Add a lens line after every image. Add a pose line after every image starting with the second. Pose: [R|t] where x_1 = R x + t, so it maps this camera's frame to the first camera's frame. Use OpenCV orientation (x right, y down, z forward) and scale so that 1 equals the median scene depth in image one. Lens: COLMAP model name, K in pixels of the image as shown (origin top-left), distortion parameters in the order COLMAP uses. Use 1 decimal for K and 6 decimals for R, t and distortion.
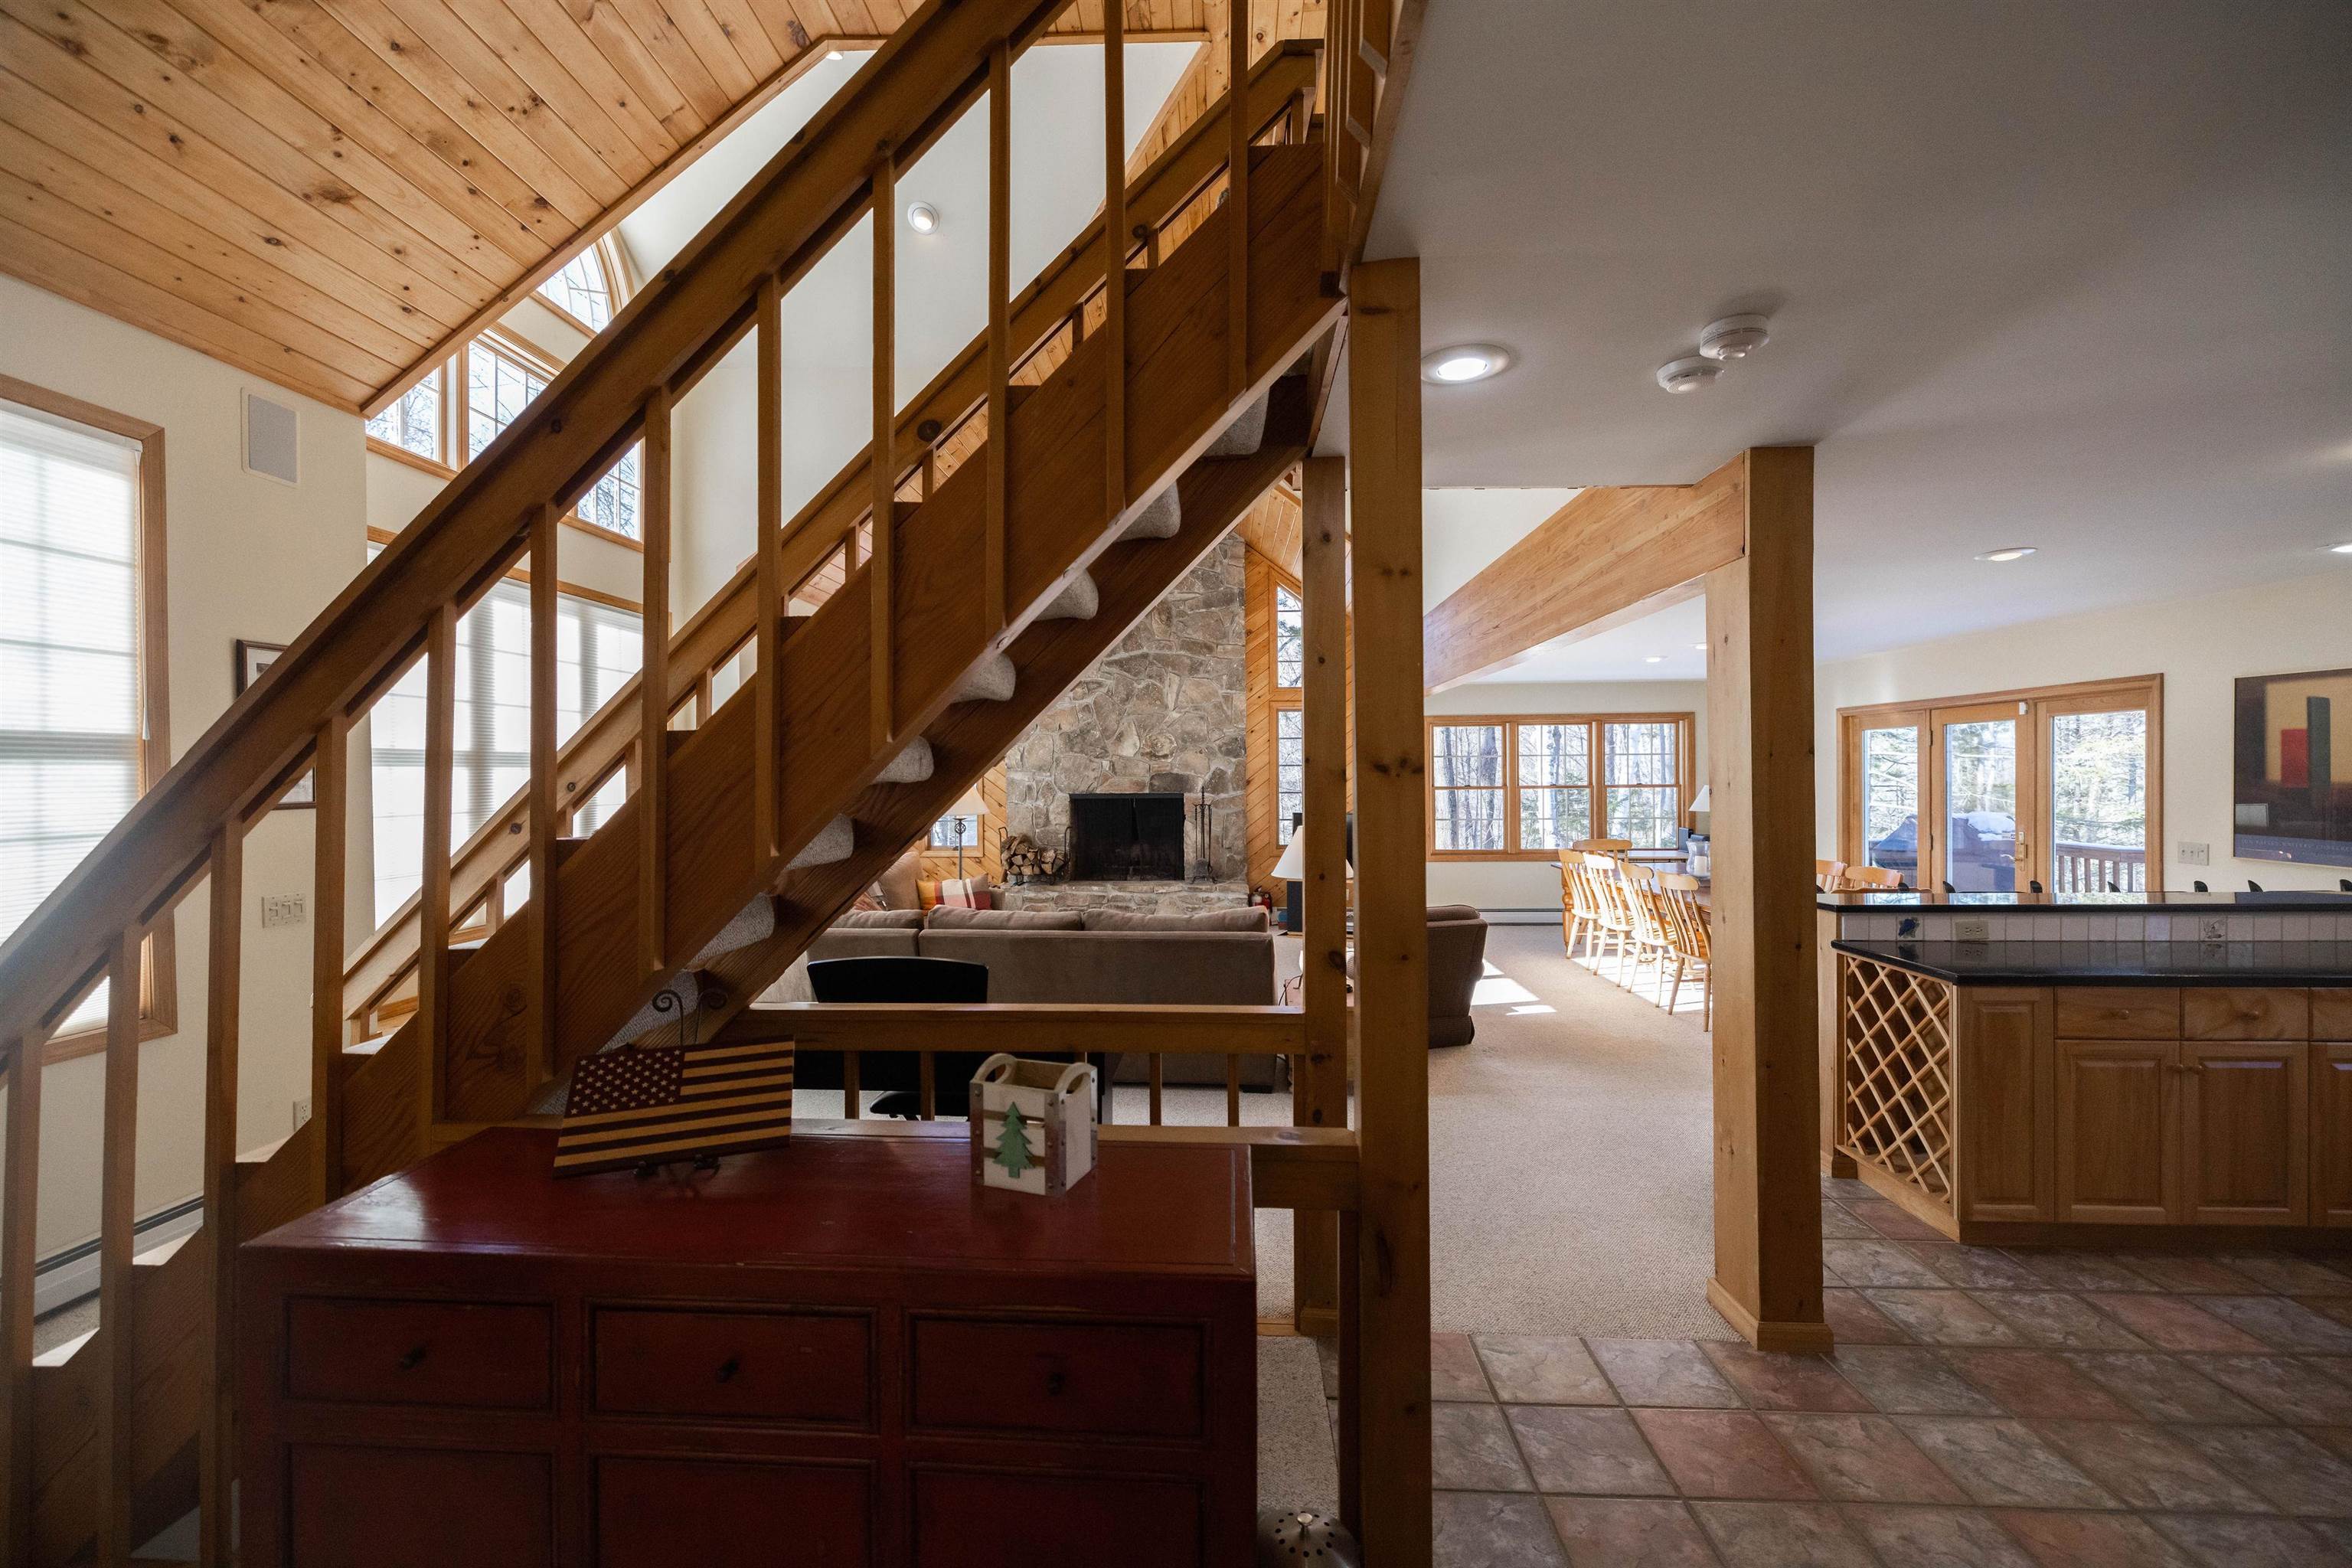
lens RADIAL K [[989.6, 0, 1172.7], [0, 989.6, 767.8], [0, 0, 1]] dist [0.000680, 0.000448]
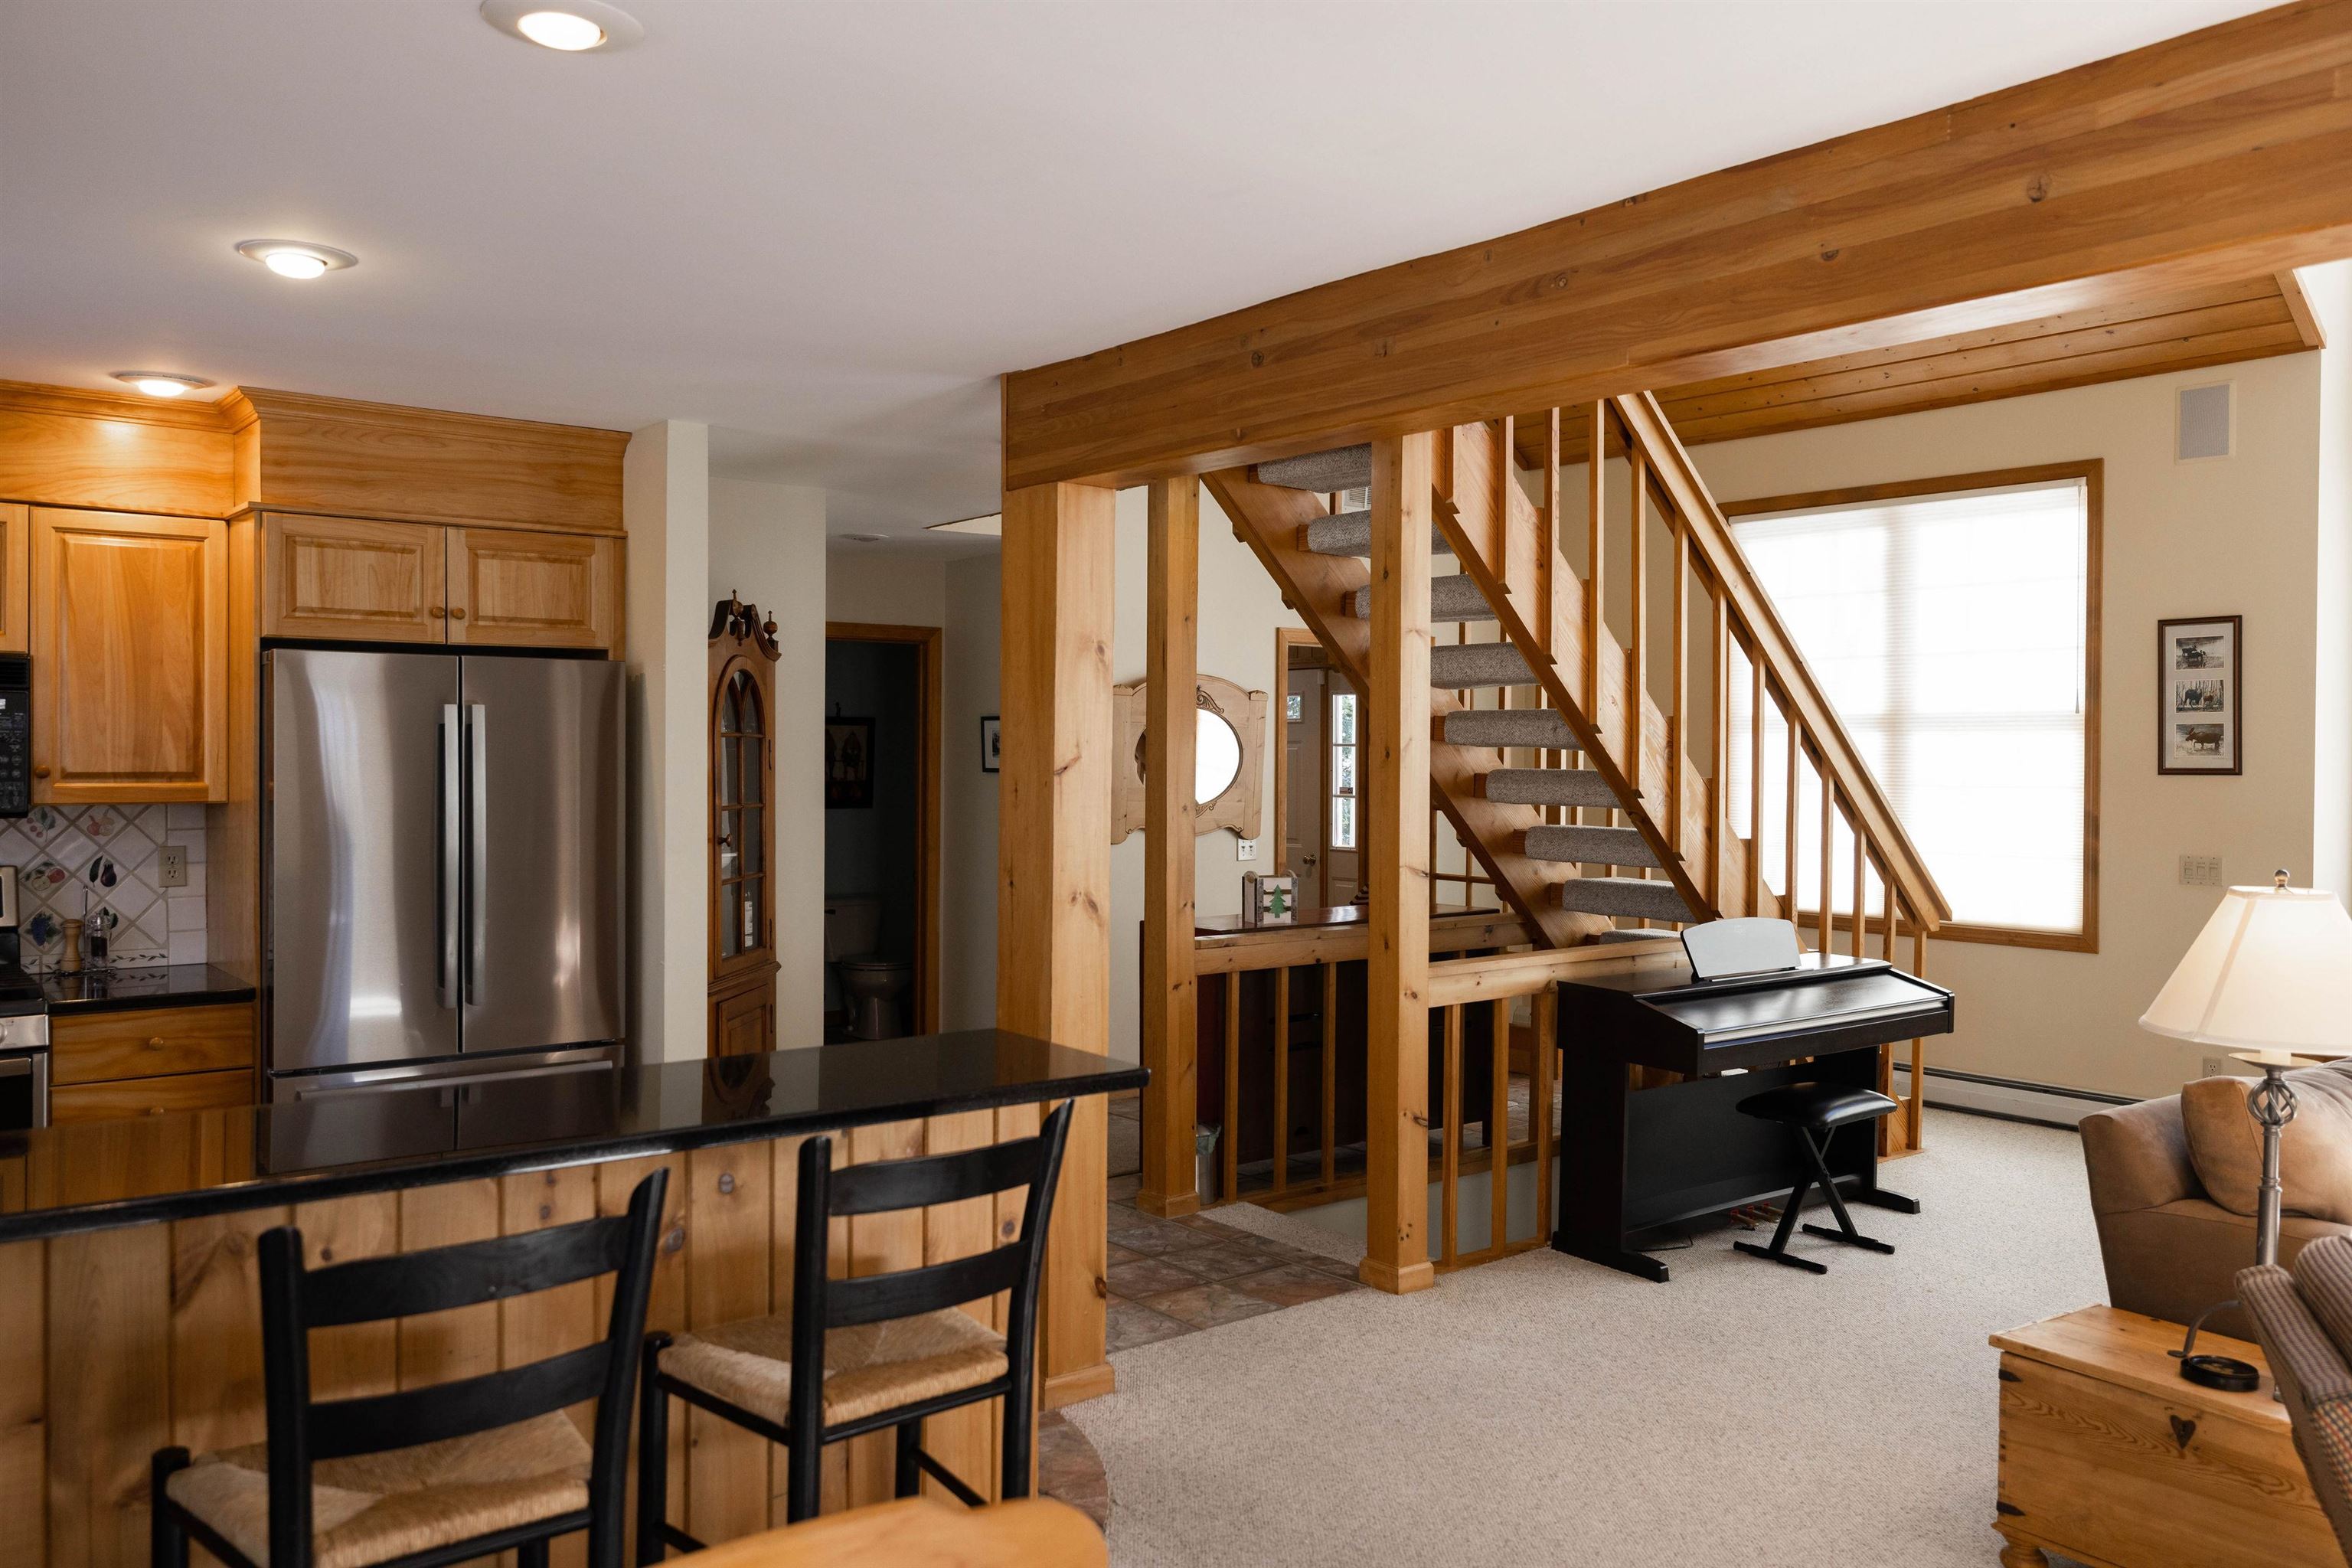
lens RADIAL K [[1808.3, 0, 1163.3], [0, 1808.3, 776.8], [0, 0, 1]] dist [-0.000152, 0.001769]
pose [[-0.754574, 0.012091, -0.656104, 0.434790], [0.004974, 0.999907, 0.012706, 0.005350], [0.656197, 0.006324, -0.754563, 0.630997]]
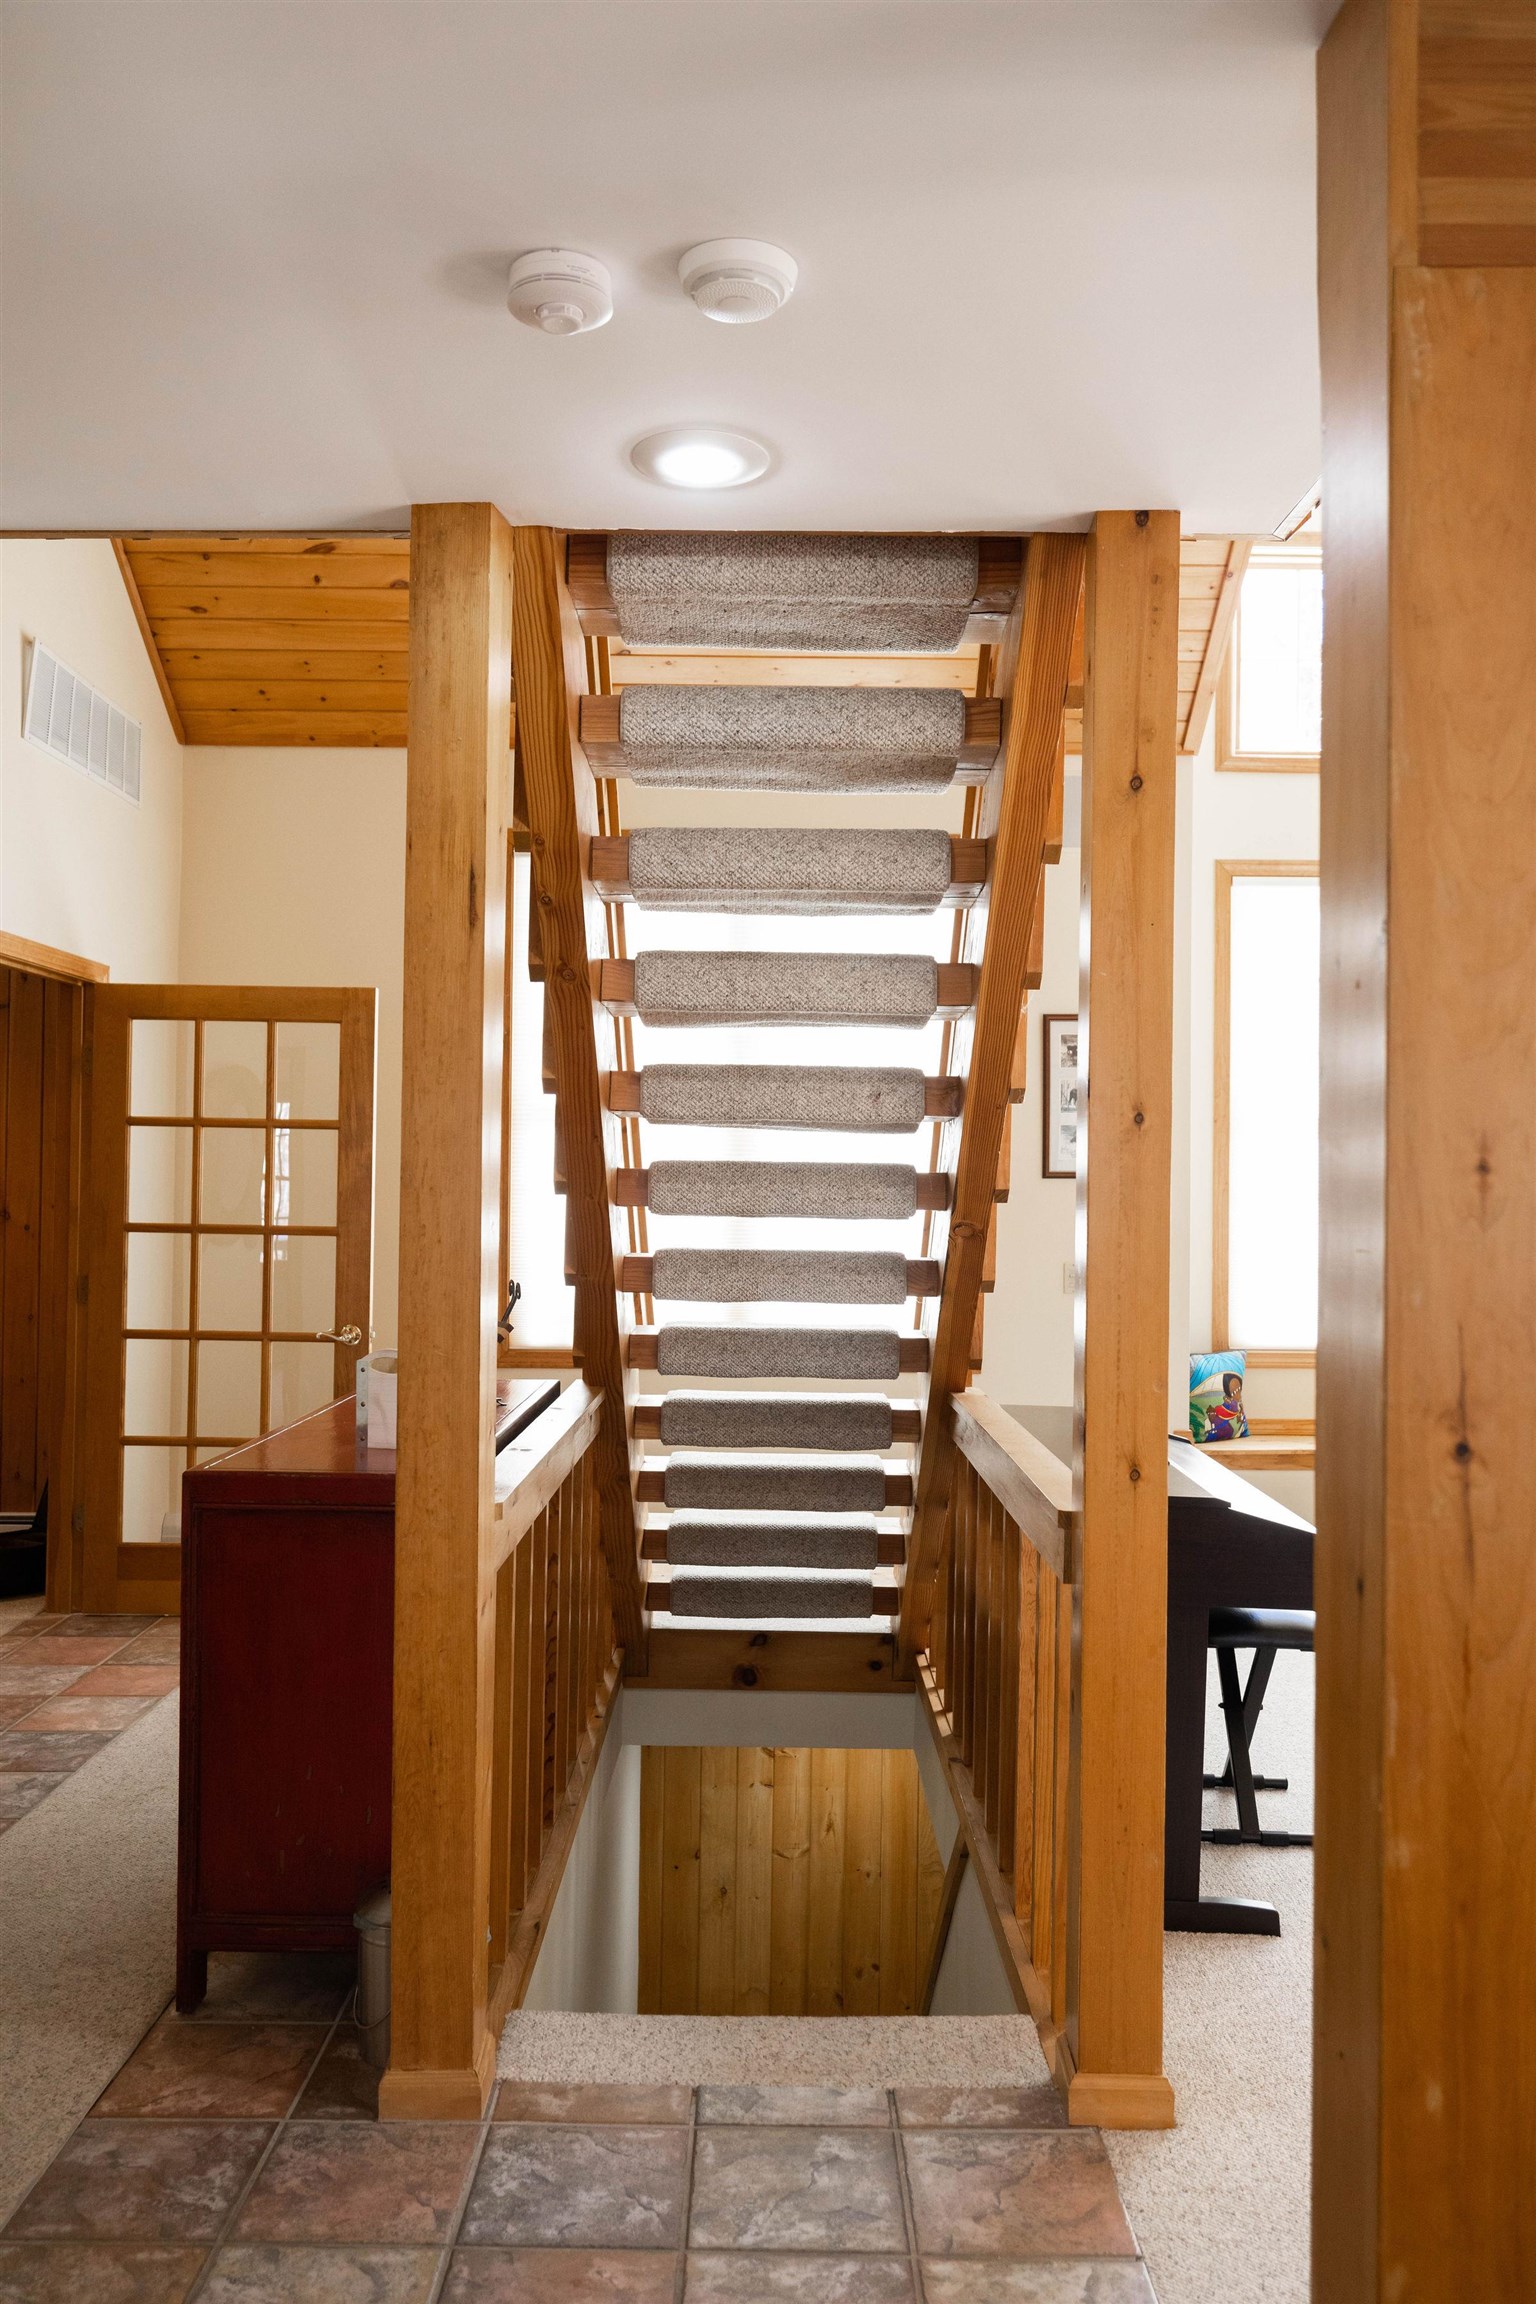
lens RADIAL K [[1771.4, 0, 768.0], [0, 1771.4, 1152.0], [0, 0, 1]] dist [-0.000152, 0.001769]
pose [[0.055632, -0.002166, -0.998449, 0.321824], [-0.013915, 0.999899, -0.002945, 0.009103], [0.998354, 0.014057, 0.055596, 0.211520]]
